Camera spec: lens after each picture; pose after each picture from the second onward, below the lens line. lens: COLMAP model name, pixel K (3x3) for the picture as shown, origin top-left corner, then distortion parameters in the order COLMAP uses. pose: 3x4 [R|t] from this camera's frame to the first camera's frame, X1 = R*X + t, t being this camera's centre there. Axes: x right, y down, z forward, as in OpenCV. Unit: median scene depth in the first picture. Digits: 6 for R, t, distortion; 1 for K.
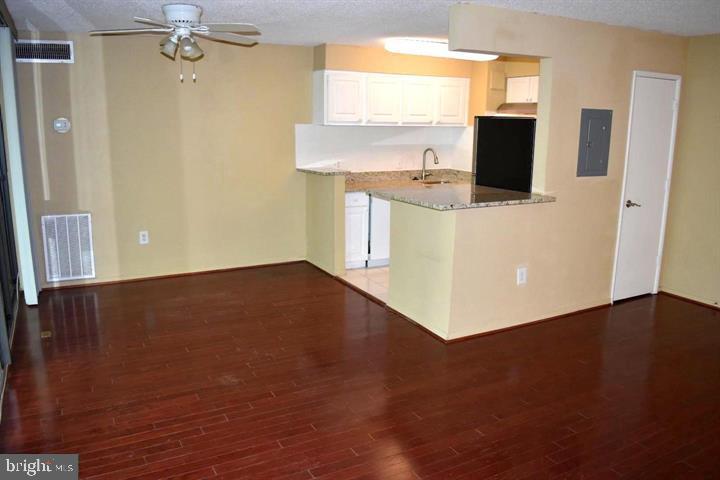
lens RADIAL K [[562.9, 0, 360.0], [0, 562.9, 240.0], [0, 0, 1]] dist [-0.088287, 0.000283]
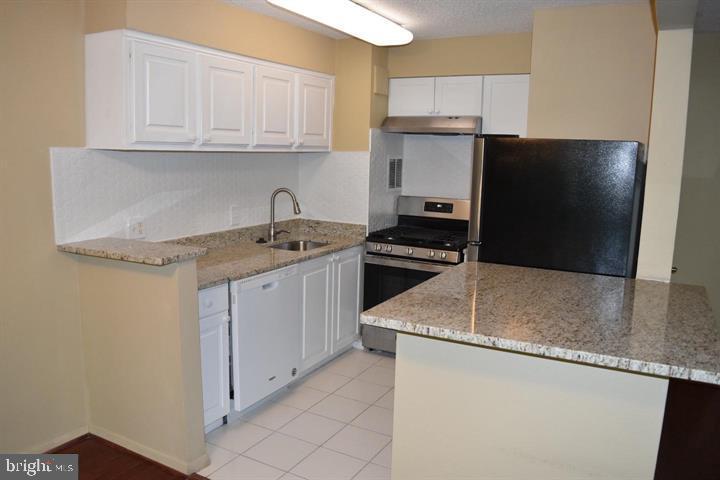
lens RADIAL K [[562.9, 0, 360.0], [0, 562.9, 240.0], [0, 0, 1]] dist [-0.088287, 0.000283]
pose [[0.833260, -0.079854, 0.547084, -0.141923], [0.101022, 0.994847, -0.008657, -0.097584], [-0.543573, 0.062481, 0.837033, 0.469149]]
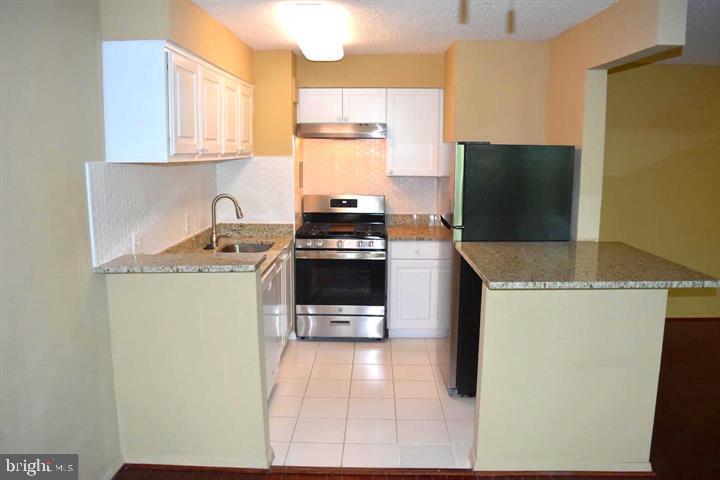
lens RADIAL K [[562.9, 0, 360.0], [0, 562.9, 240.0], [0, 0, 1]] dist [-0.088287, 0.000283]
pose [[0.492954, -0.149376, 0.857137, -0.342143], [0.184915, 0.980632, 0.064550, -0.129581], [-0.850178, 0.126677, 0.511029, 0.580263]]
